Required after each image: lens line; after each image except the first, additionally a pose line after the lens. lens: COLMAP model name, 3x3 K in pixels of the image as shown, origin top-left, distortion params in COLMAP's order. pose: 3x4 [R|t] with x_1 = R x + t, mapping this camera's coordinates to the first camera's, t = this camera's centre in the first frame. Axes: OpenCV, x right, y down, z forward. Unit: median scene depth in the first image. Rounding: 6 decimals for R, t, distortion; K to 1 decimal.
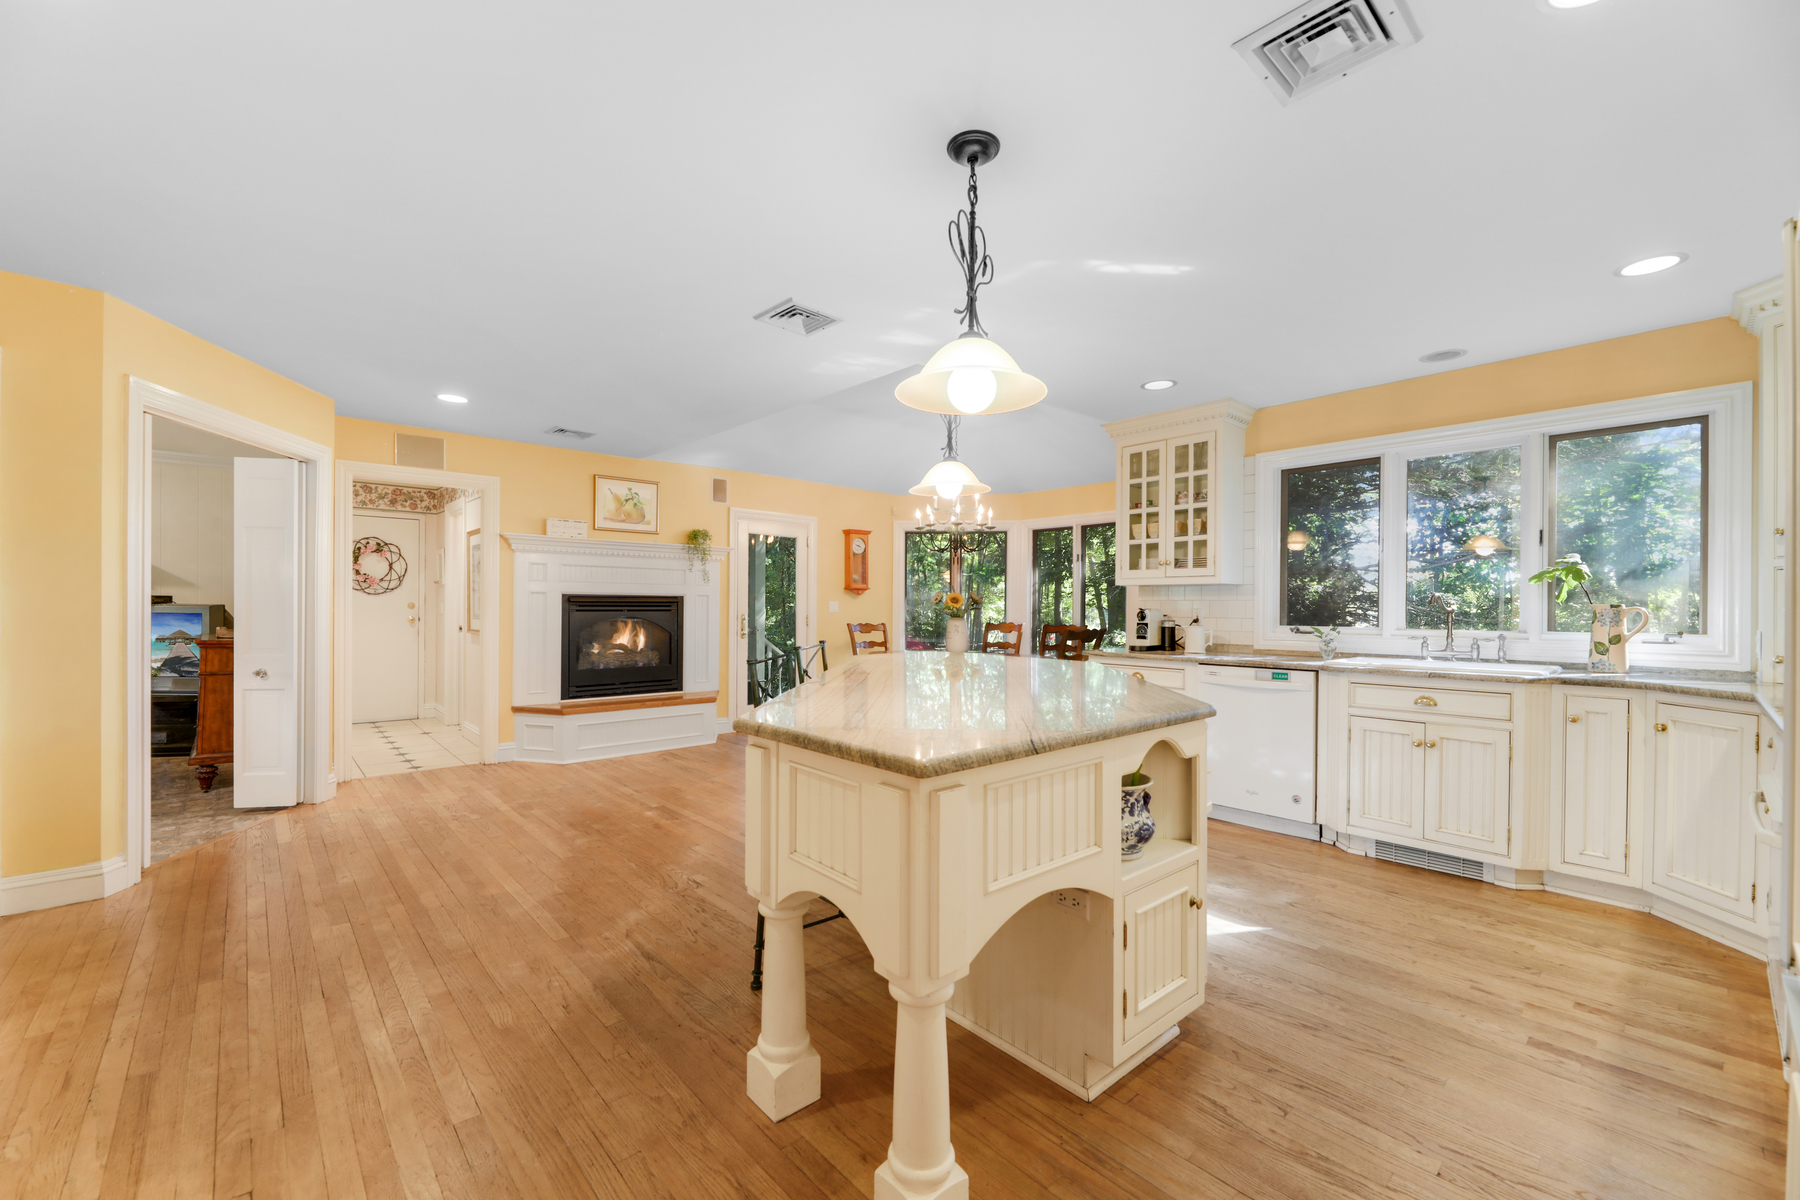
lens RADIAL K [[734.4, 0, 899.1], [0, 734.4, 610.9], [0, 0, 1]] dist [0.000688, -0.000114]
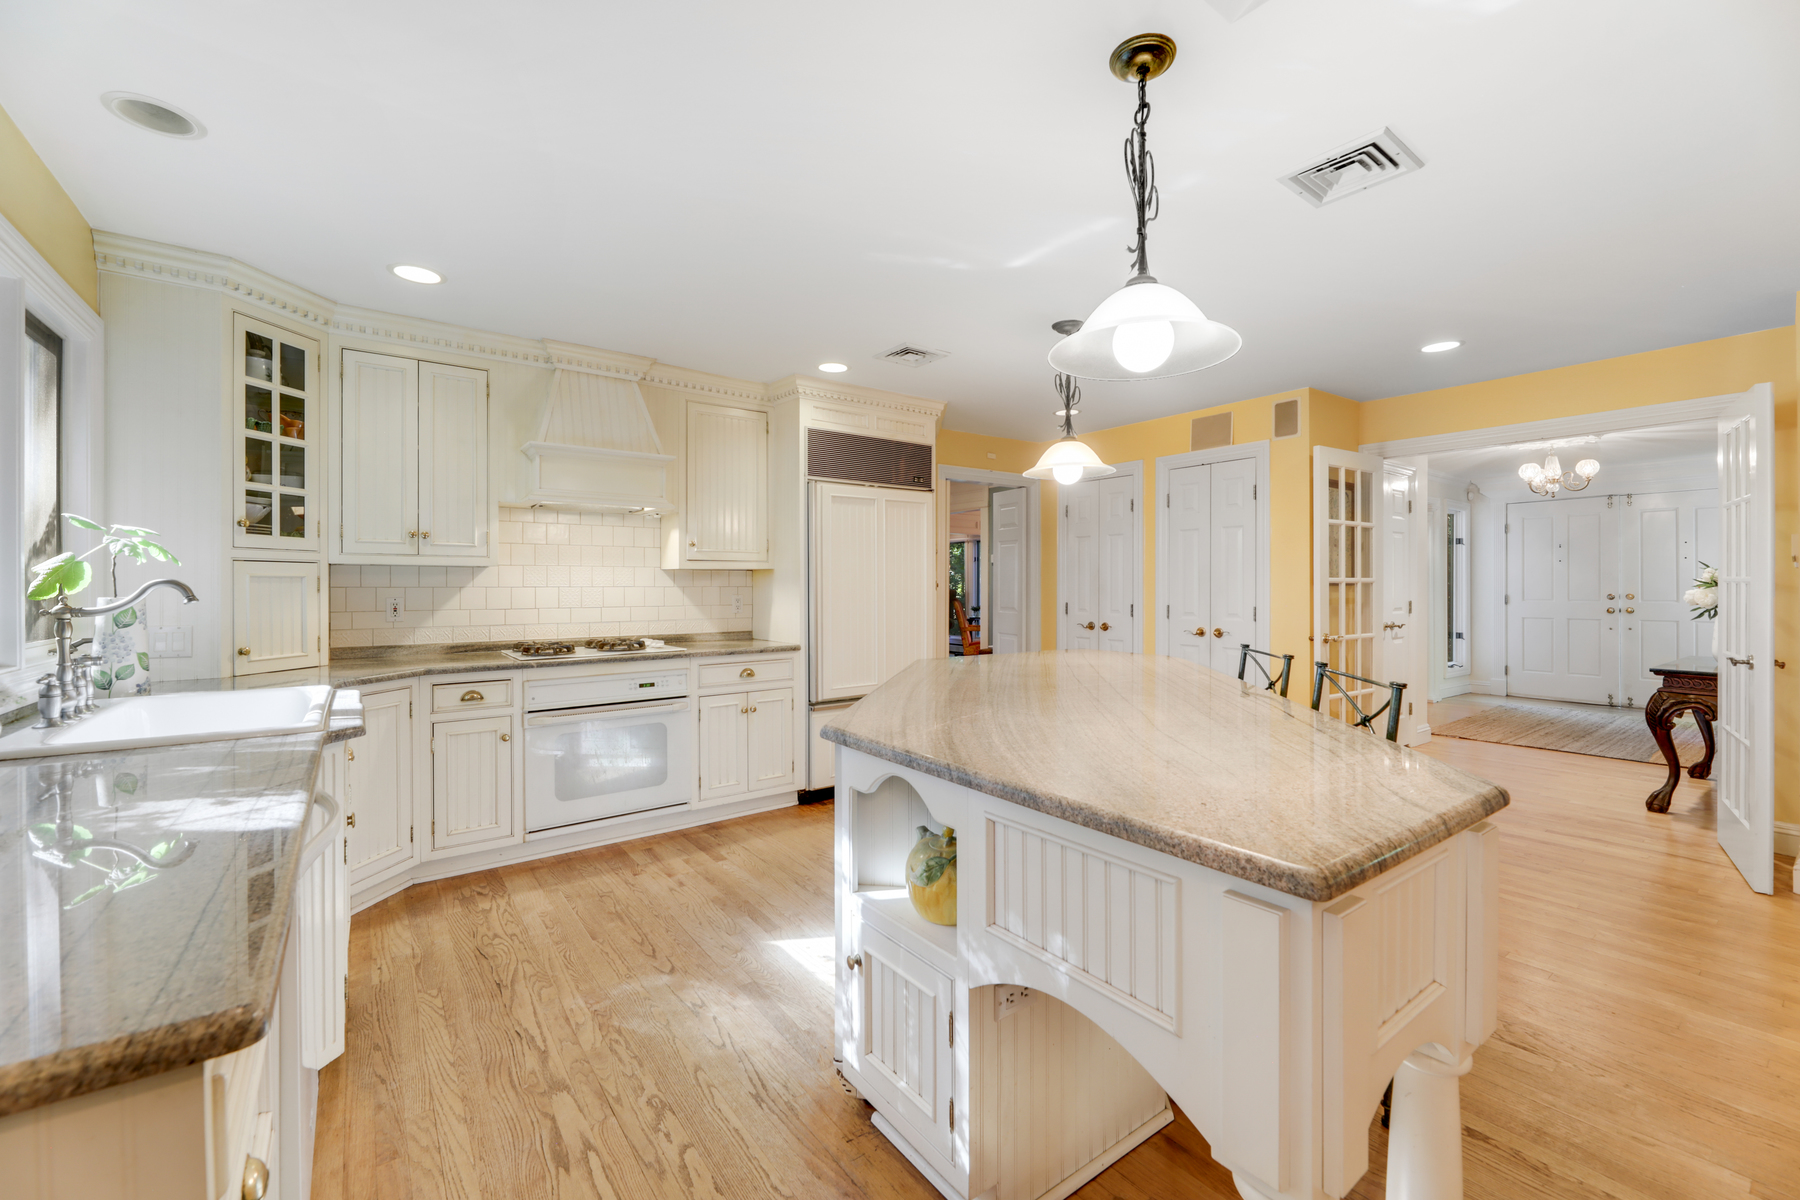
lens RADIAL K [[725.1, 0, 905.7], [0, 725.1, 584.4], [0, 0, 1]] dist [-0.010341, -0.000037]
pose [[-0.995741, -0.006633, 0.091959, 0.132848], [-0.006298, 0.999972, 0.003936, -0.020922], [-0.091983, 0.003340, -0.995755, 1.148332]]
